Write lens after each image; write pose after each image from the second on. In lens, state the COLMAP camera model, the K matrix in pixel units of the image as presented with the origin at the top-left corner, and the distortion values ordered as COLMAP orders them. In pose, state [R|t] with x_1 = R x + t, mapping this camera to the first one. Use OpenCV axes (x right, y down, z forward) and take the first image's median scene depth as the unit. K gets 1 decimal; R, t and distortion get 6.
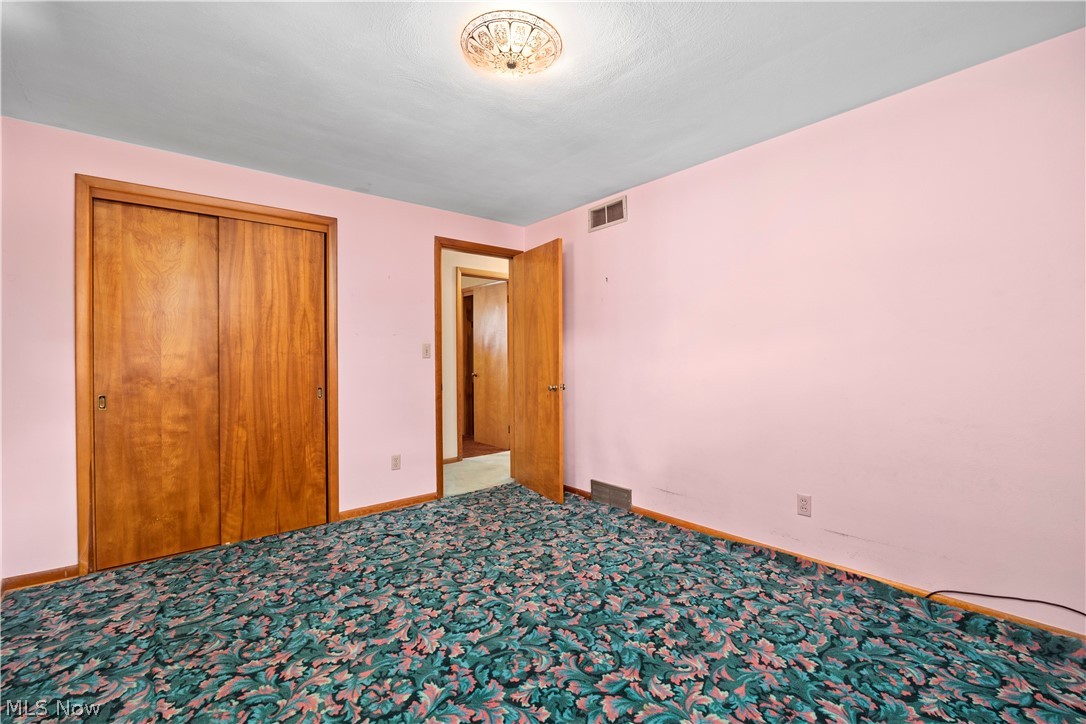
lens RADIAL K [[463.9, 0, 543.9], [0, 463.9, 367.8], [0, 0, 1]] dist [-0.027459, 0.001942]
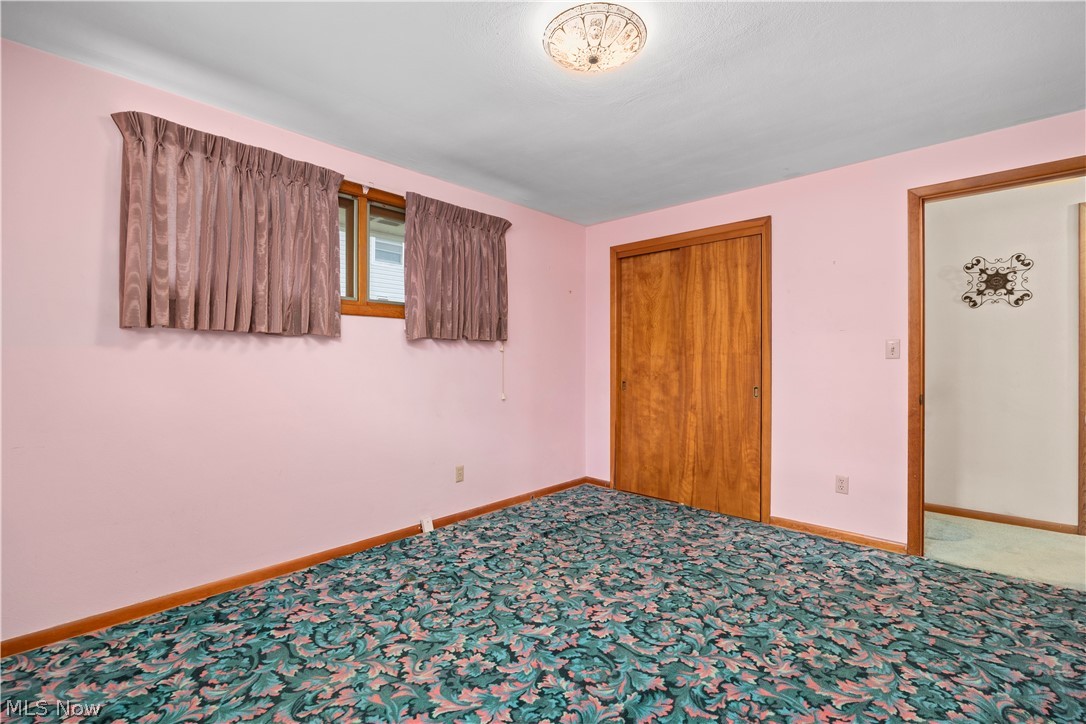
lens RADIAL K [[463.9, 0, 537.1], [0, 463.9, 359.7], [0, 0, 1]] dist [-0.027459, 0.001942]
pose [[0.103104, 0.002952, -0.994666, 0.501676], [-0.020594, 0.999788, 0.000833, -0.007945], [0.994457, 0.020399, 0.103142, 0.429934]]
